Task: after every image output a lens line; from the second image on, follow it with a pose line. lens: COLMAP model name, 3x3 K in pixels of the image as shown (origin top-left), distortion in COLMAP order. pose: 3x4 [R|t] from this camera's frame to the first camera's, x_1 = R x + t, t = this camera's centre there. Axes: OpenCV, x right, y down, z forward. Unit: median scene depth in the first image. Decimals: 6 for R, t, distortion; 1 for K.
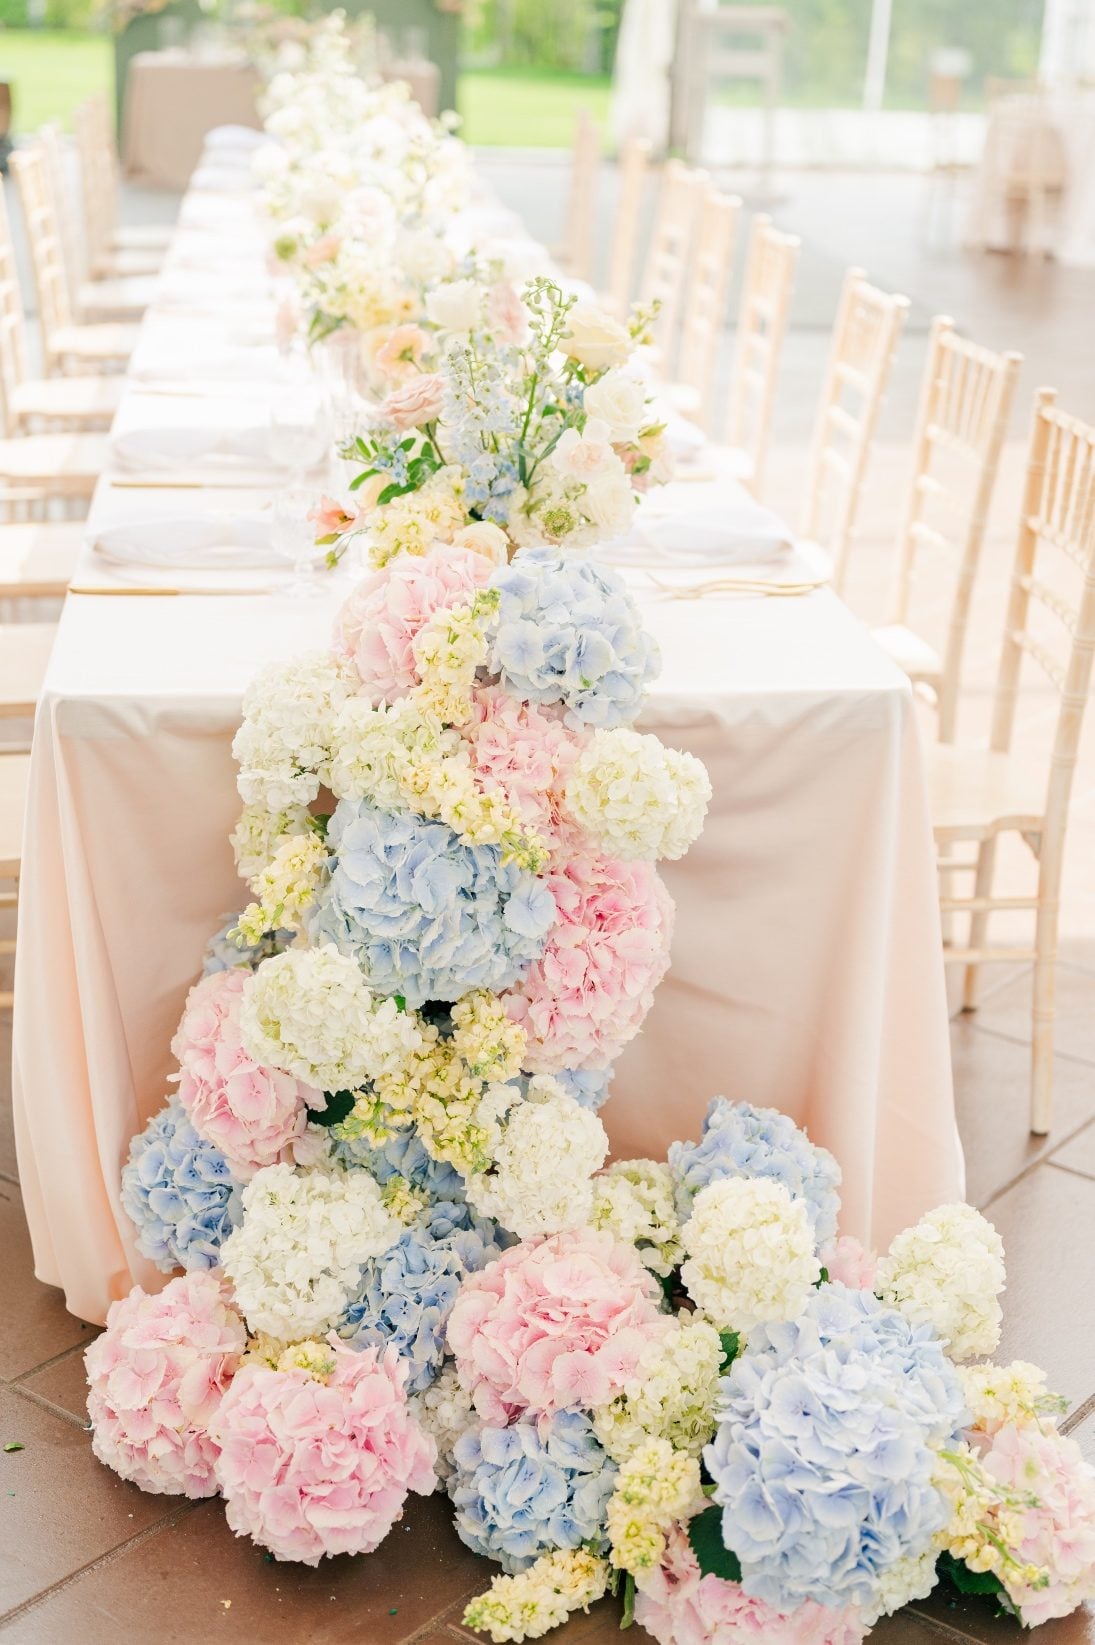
lens RADIAL K [[2444.2, 0, 519.6], [0, 2444.2, 820.9], [0, 0, 1]] dist [0.011807, 0.055951]
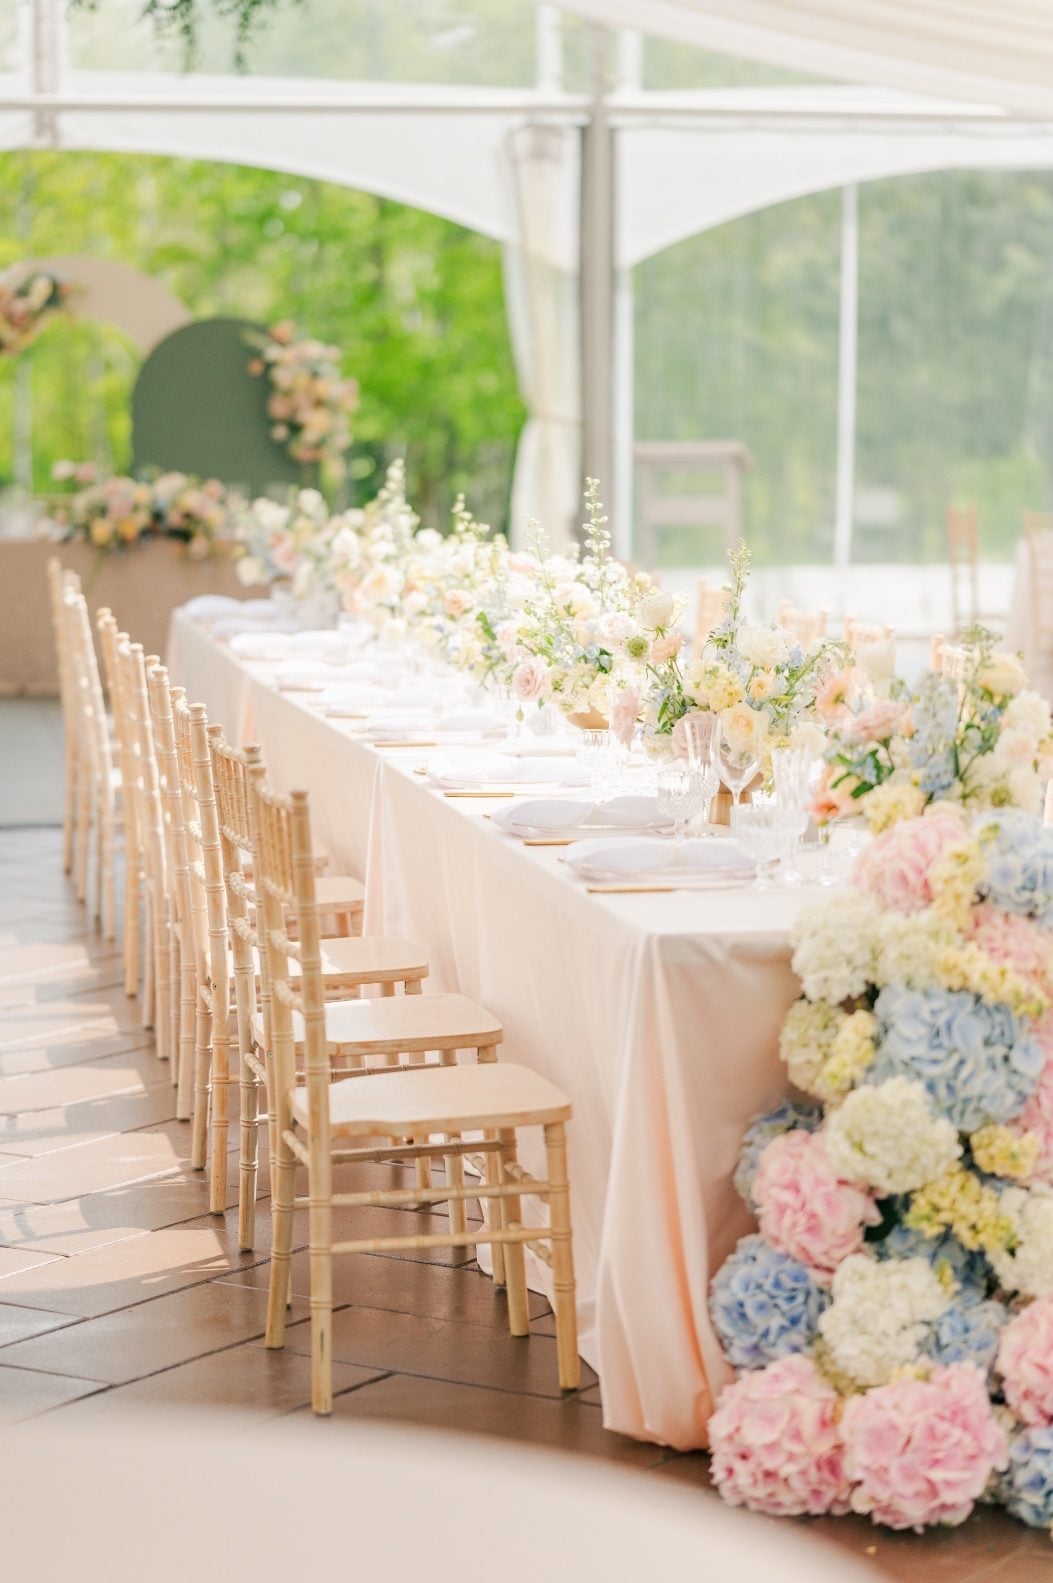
lens RADIAL K [[3891.4, 0, 526.5], [0, 3891.4, 791.5], [0, 0, 1]] dist [-0.087570, 0.636874]
pose [[0.995329, -0.045242, 0.085278, -0.457970], [0.063782, 0.971302, -0.229136, 0.375715], [-0.072464, 0.233505, 0.969652, -1.149139]]
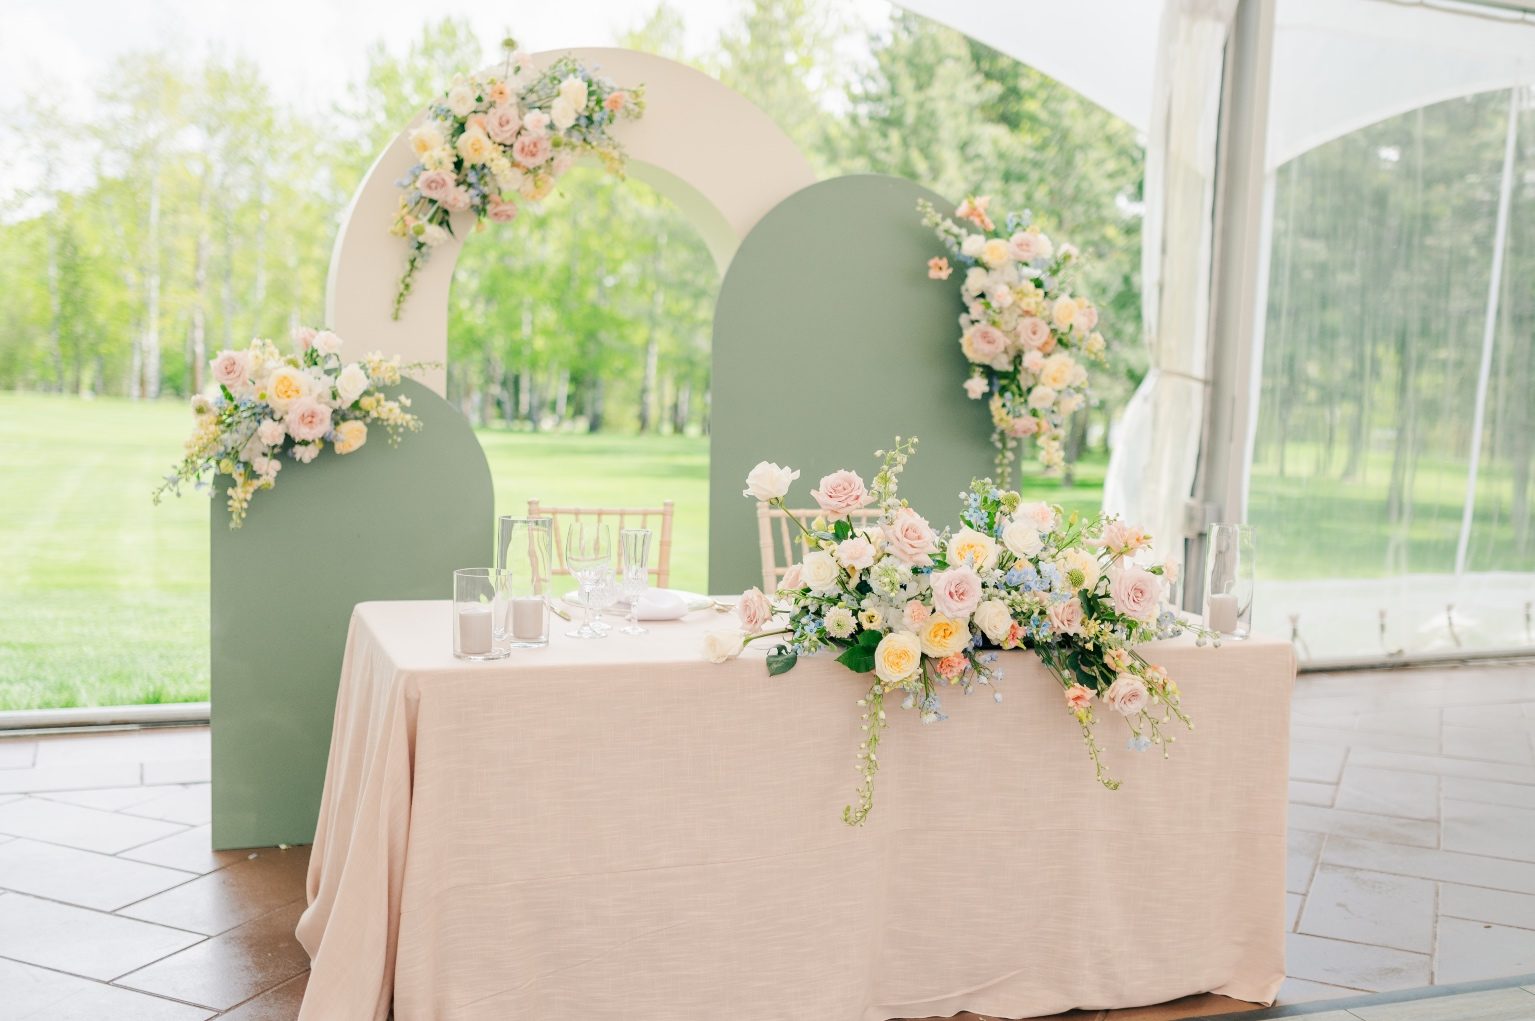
lens RADIAL K [[1634.4, 0, 767.5], [0, 1634.4, 510.5], [0, 0, 1]] dist [-0.036445, 0.002986]
pose [[0.963759, -0.023373, 0.265748, -1.031825], [0.083743, 0.972308, -0.218185, -1.819983], [-0.253290, 0.232532, 0.939028, 5.210788]]
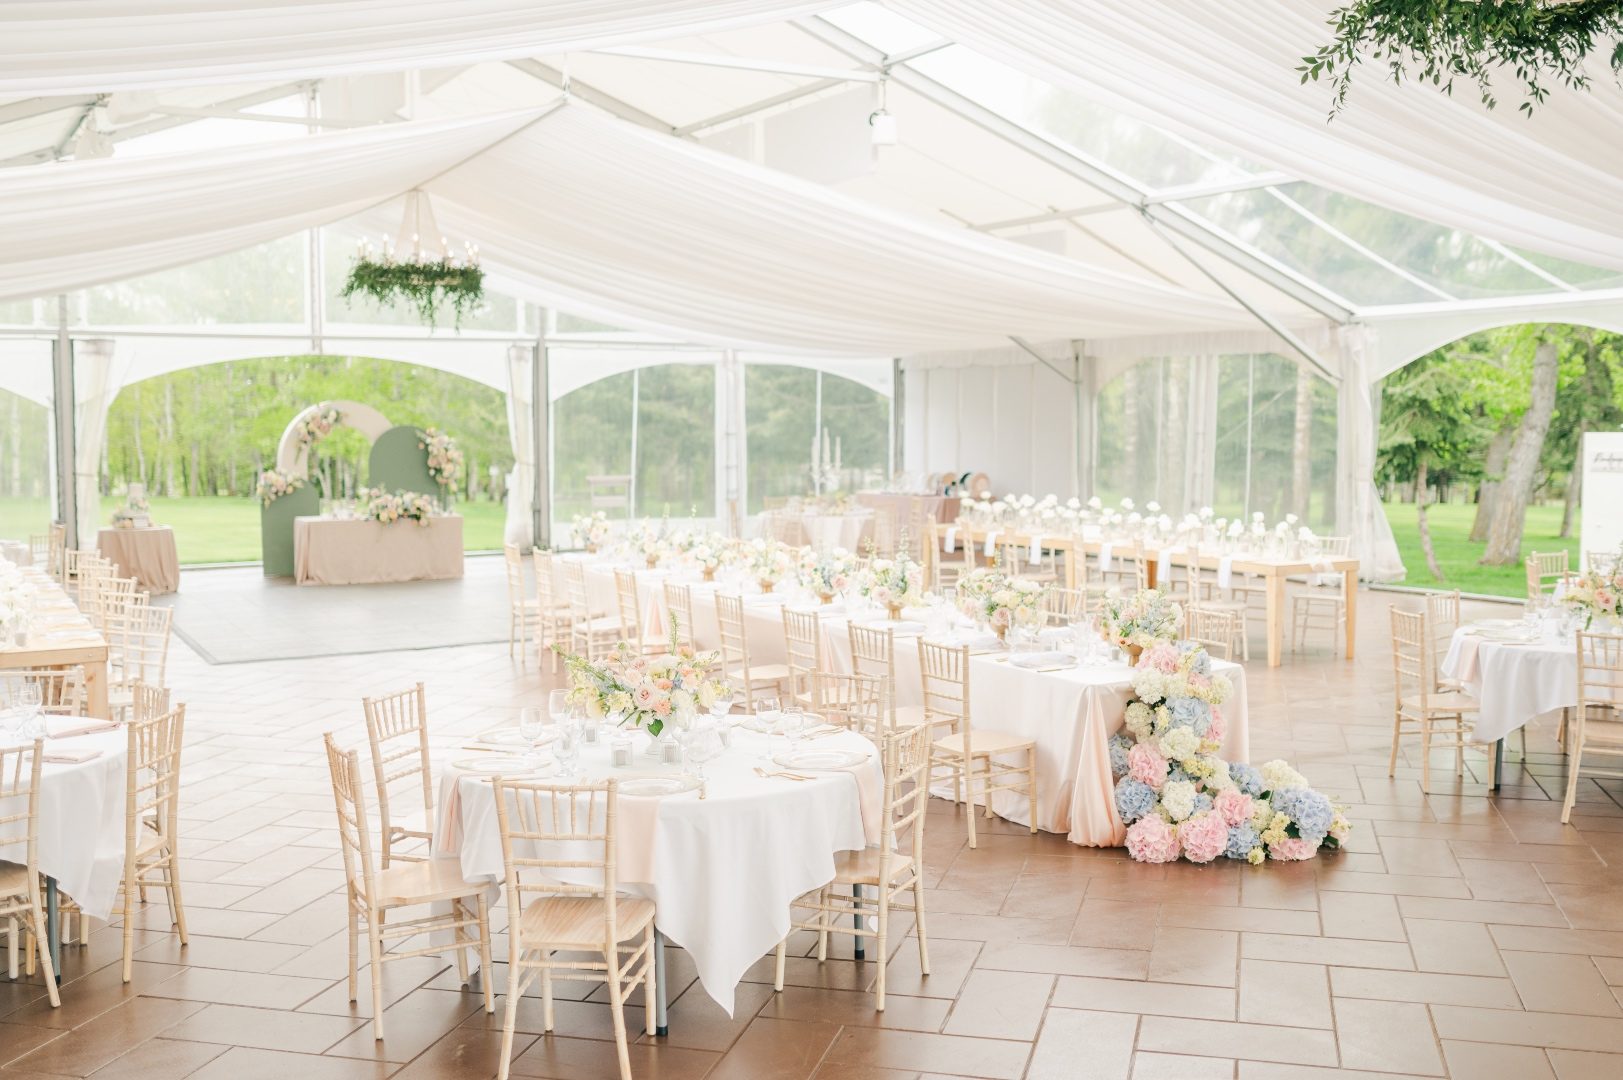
lens RADIAL K [[1635.2, 0, 811.5], [0, 1635.2, 540.0], [0, 0, 1]] dist [-0.059266, 0.131273]
pose [[0.917793, -0.067677, 0.391250, -1.829590], [0.165905, 0.960592, -0.223020, 0.273253], [-0.360738, 0.269596, 0.892853, -1.522597]]
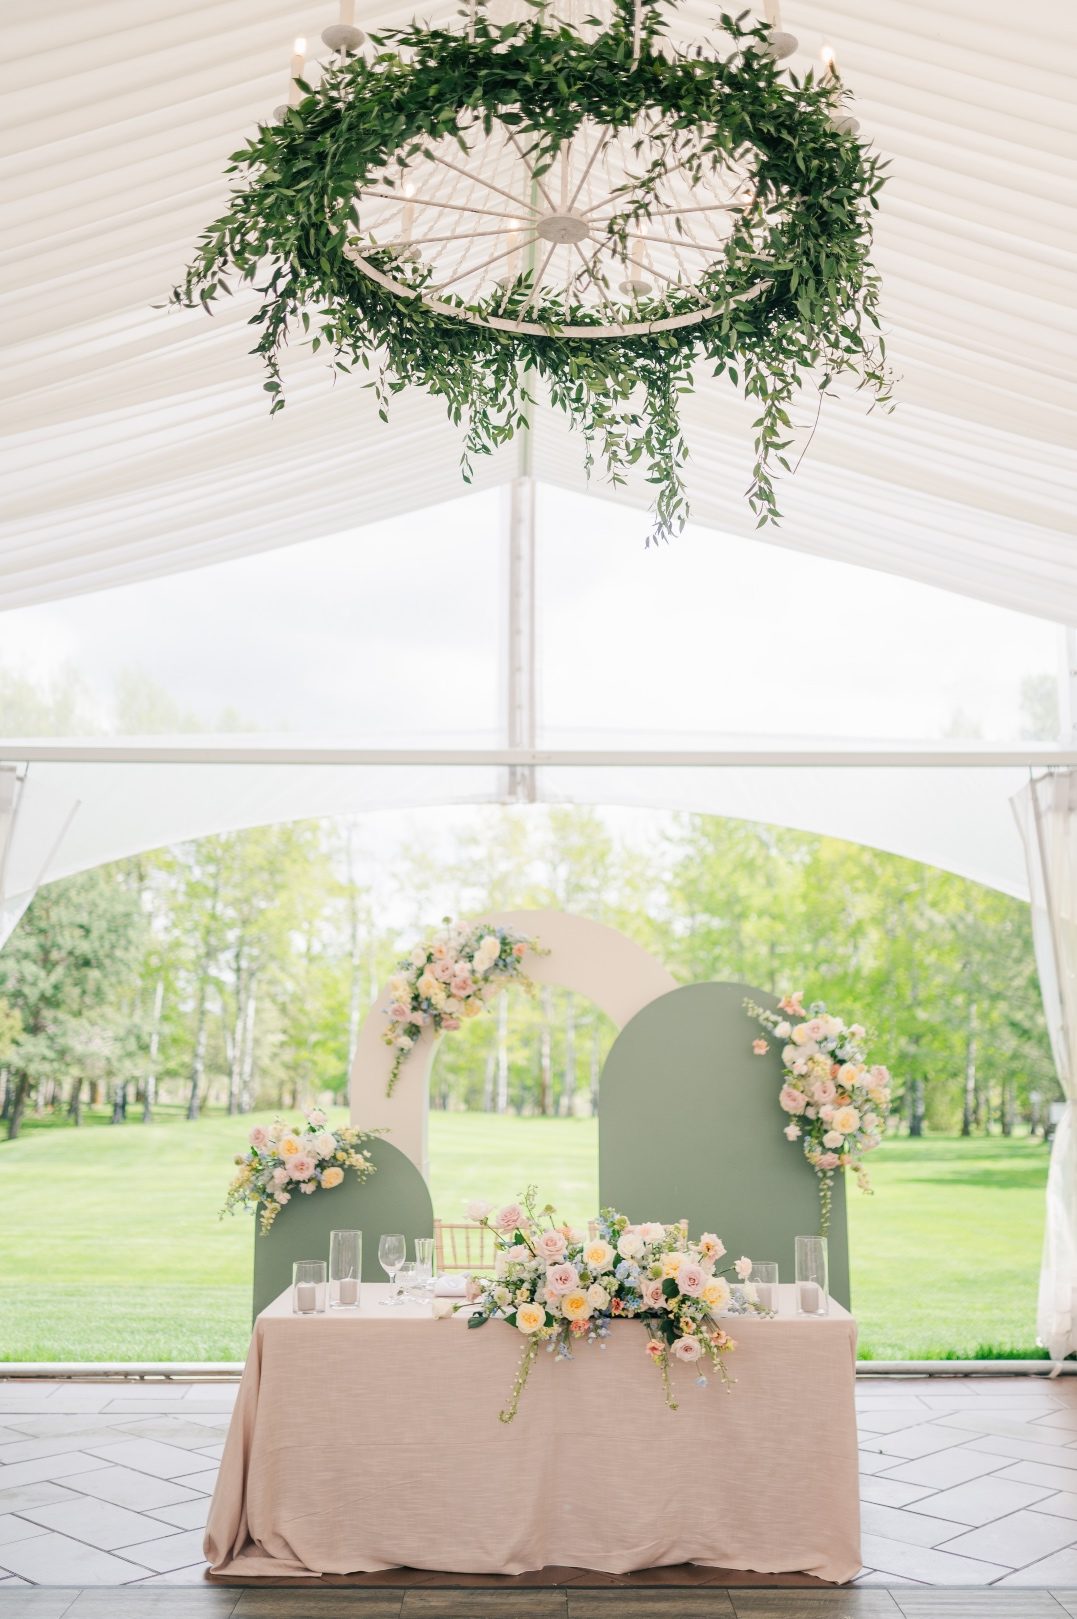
lens RADIAL K [[1631.2, 0, 538.5], [0, 1631.2, 809.5], [0, 0, 1]] dist [-0.059266, 0.131273]
pose [[0.996011, -0.043053, -0.078163, -0.423782], [0.002052, 0.886738, -0.462267, -1.597083], [0.089212, 0.460262, 0.883289, 4.271735]]
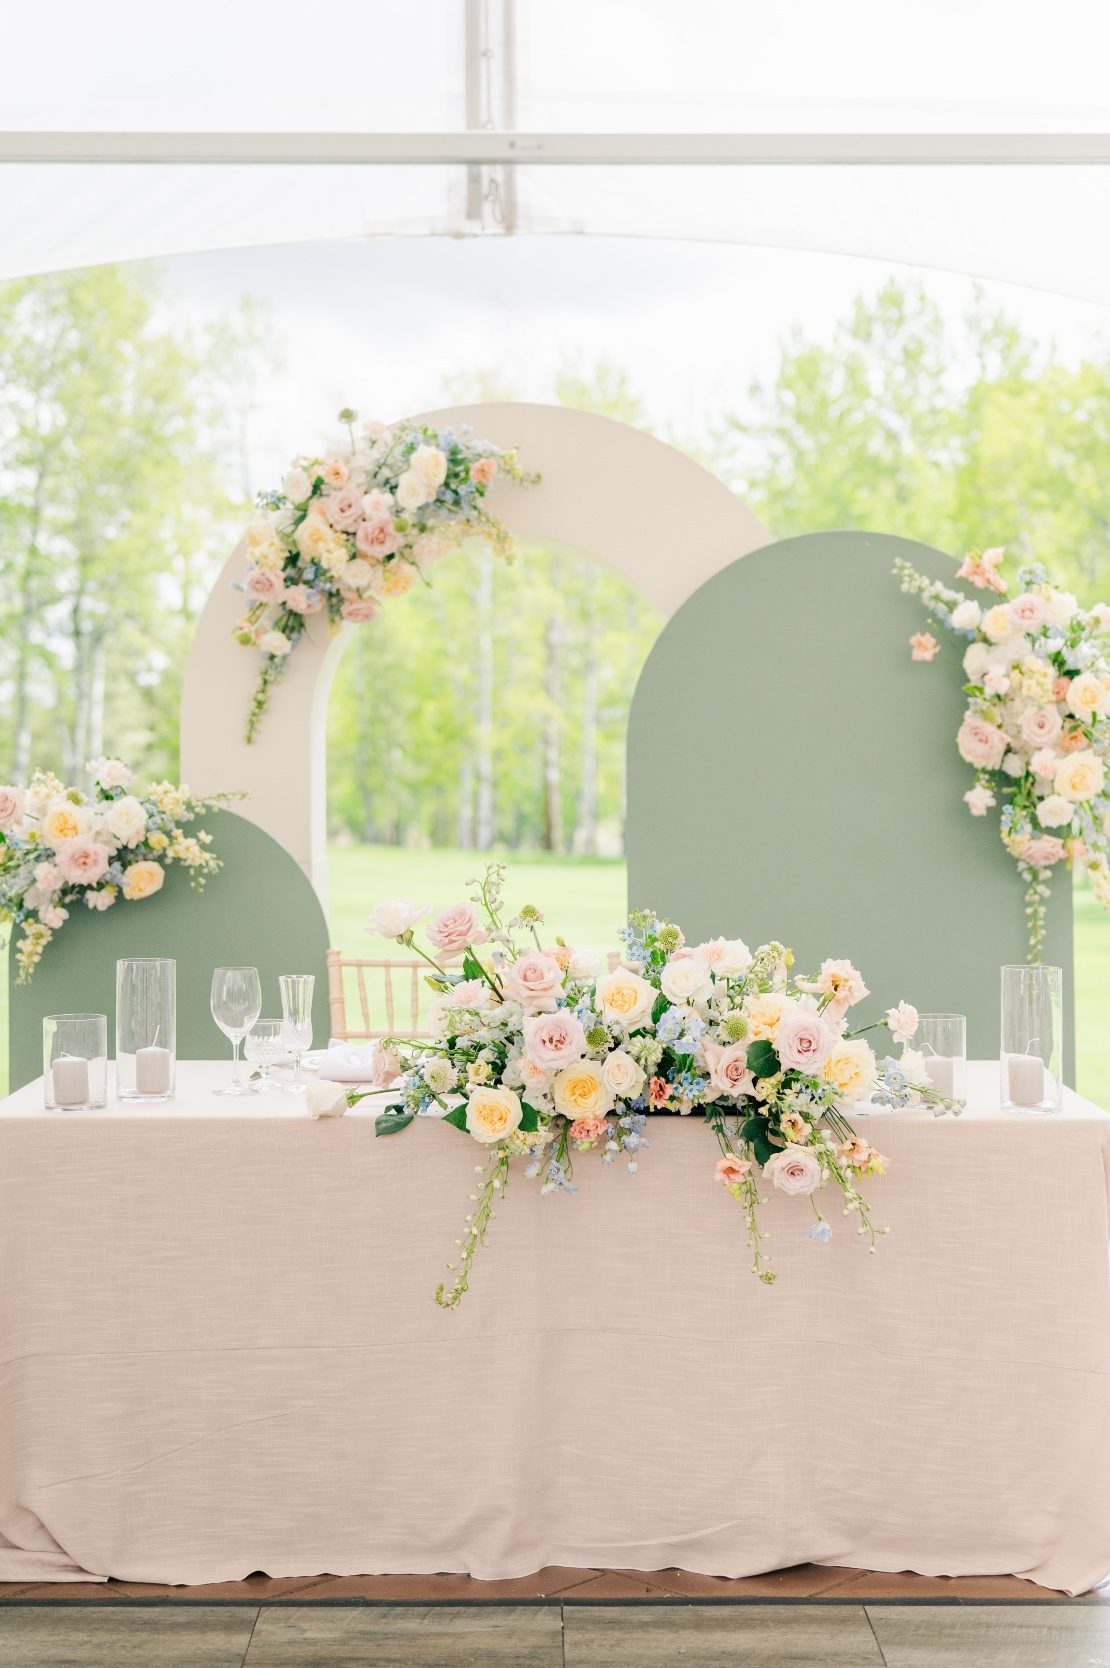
lens RADIAL K [[2478.4, 0, 526.7], [0, 2478.4, 832.3], [0, 0, 1]] dist [0.011807, 0.055951]
pose [[0.995343, -0.032128, -0.090881, -0.445565], [0.003257, 0.953489, -0.301410, -1.660576], [0.096338, 0.299711, 0.949154, 4.772462]]
